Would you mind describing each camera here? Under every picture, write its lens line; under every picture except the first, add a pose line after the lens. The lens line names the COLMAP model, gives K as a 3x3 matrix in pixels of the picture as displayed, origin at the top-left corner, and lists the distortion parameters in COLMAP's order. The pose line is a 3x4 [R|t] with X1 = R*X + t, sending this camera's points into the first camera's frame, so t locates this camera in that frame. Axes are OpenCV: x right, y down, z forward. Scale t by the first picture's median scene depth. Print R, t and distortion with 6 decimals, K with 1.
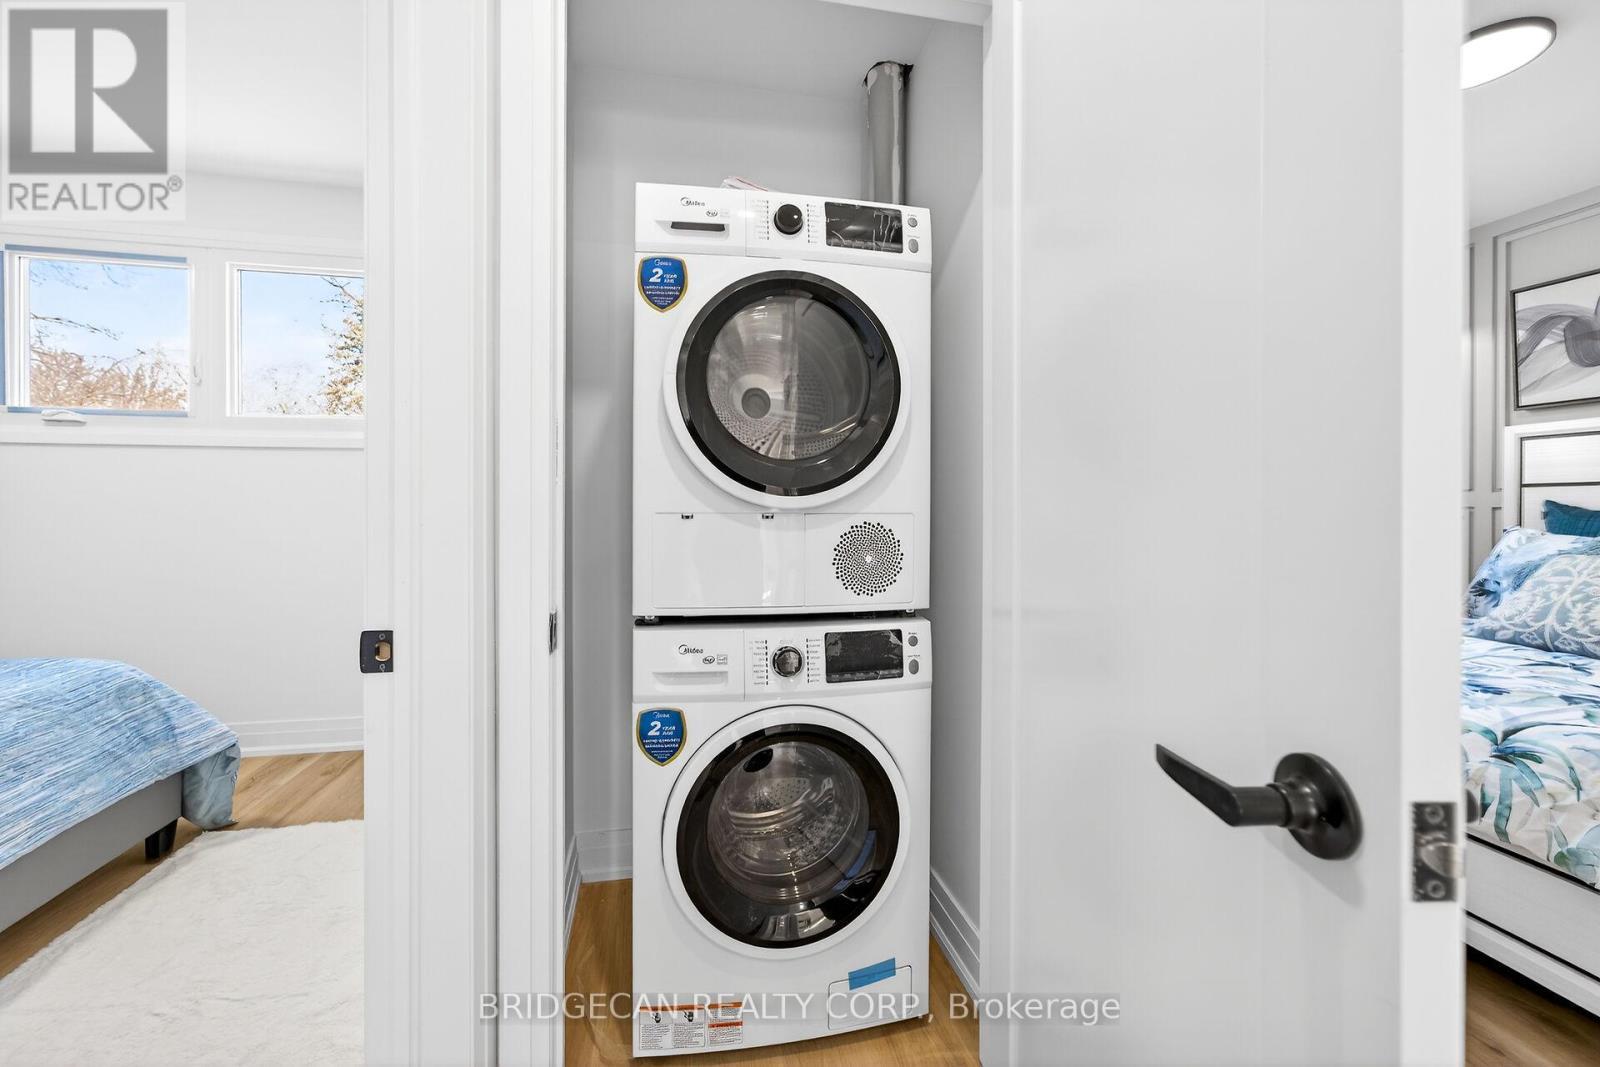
lens RADIAL K [[644.7, 0, 805.9], [0, 644.7, 506.2], [0, 0, 1]] dist [-0.002360, -0.000024]
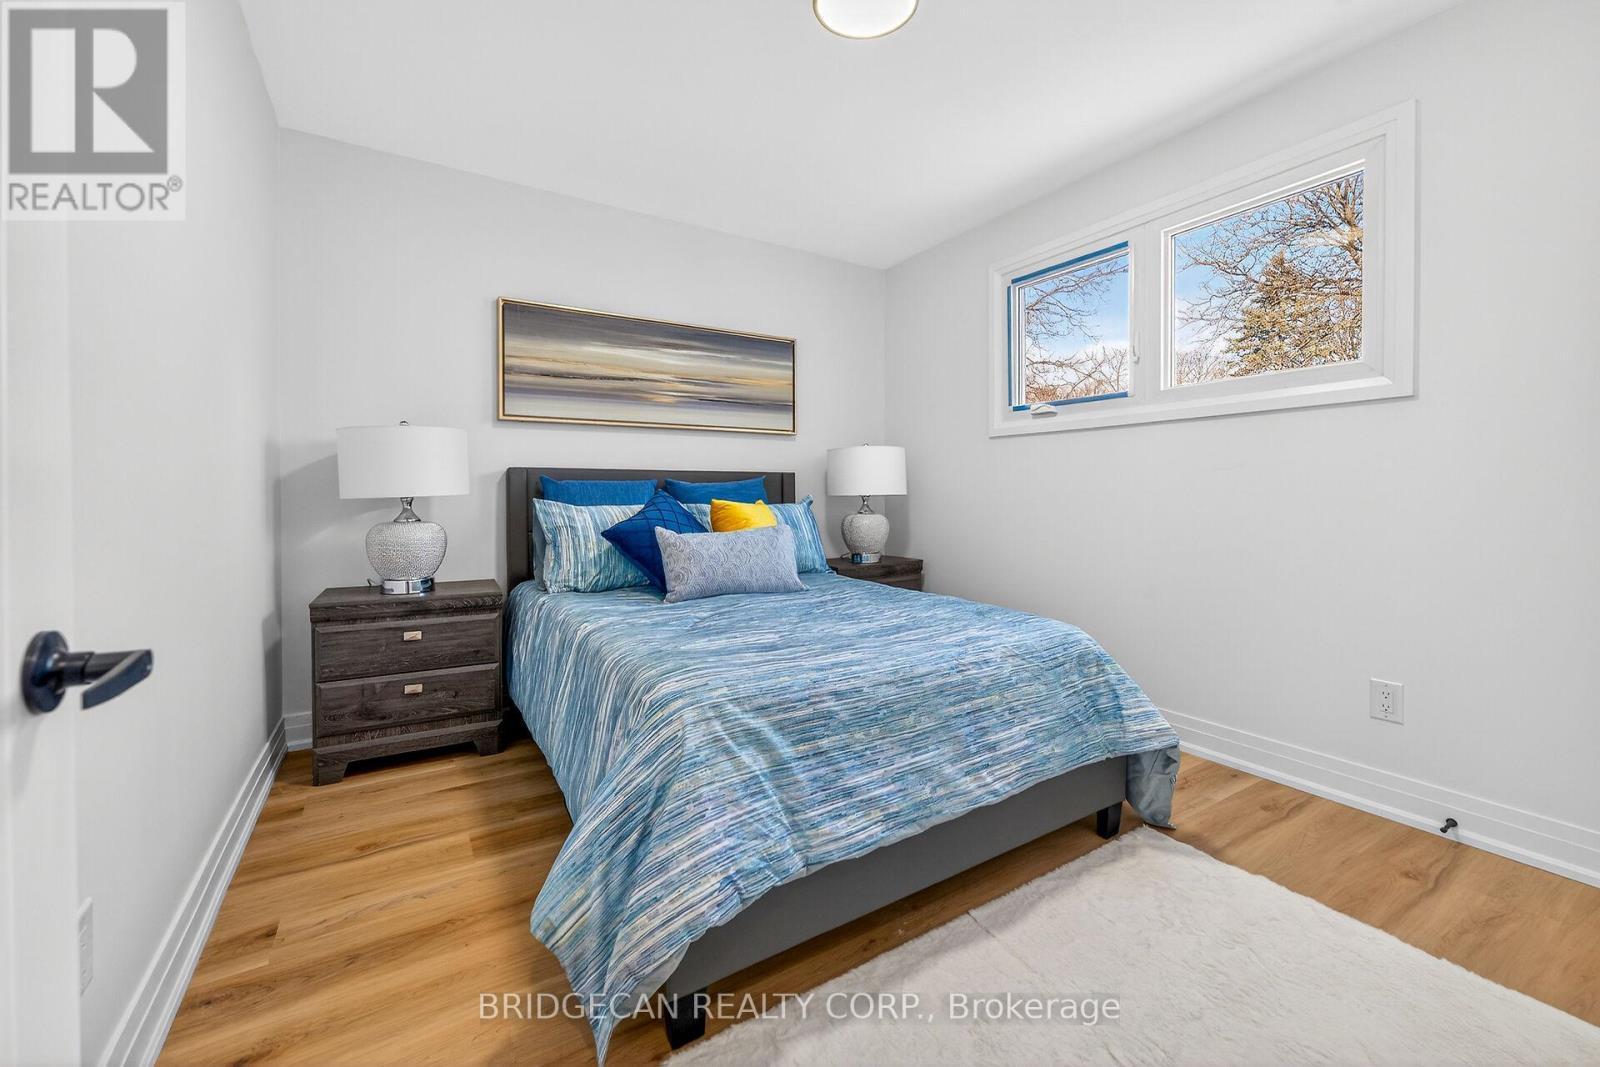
lens RADIAL K [[644.7, 0, 805.9], [0, 644.7, 506.2], [0, 0, 1]] dist [-0.002360, -0.000024]
pose [[0.350914, 0.012433, -0.936325, -0.247213], [-0.002460, 0.999921, 0.012355, 0.032332], [0.936405, -0.002033, 0.350916, 0.218567]]
